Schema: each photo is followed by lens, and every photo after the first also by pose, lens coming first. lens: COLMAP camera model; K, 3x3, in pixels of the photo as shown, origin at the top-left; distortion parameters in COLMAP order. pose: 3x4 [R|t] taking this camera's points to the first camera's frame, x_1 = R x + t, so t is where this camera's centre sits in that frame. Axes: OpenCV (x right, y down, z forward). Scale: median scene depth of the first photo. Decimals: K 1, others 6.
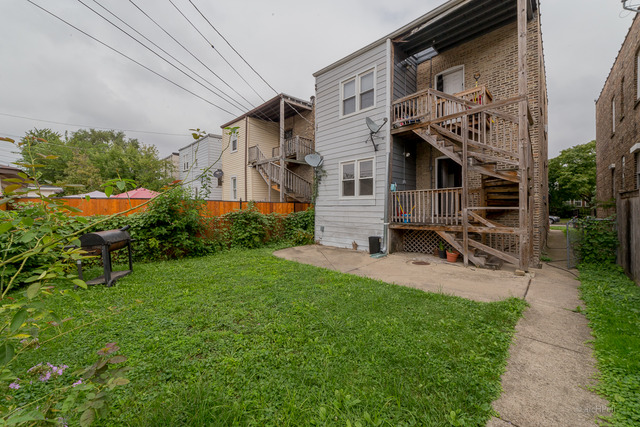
lens RADIAL K [[244.9, 0, 317.1], [0, 244.9, 208.6], [0, 0, 1]] dist [-0.000582, -0.000059]
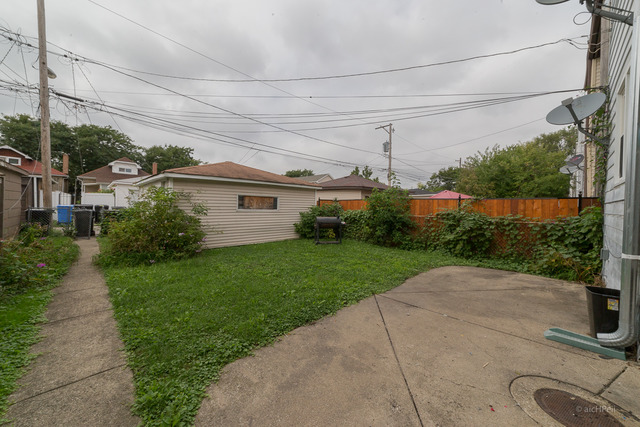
lens RADIAL K [[244.9, 0, 317.1], [0, 244.9, 208.6], [0, 0, 1]] dist [-0.000582, -0.000059]
pose [[-0.034371, 0.014250, -0.999308, 0.557247], [-0.016964, 0.999746, 0.014839, 0.001728], [0.999265, 0.017462, -0.034121, 0.583470]]
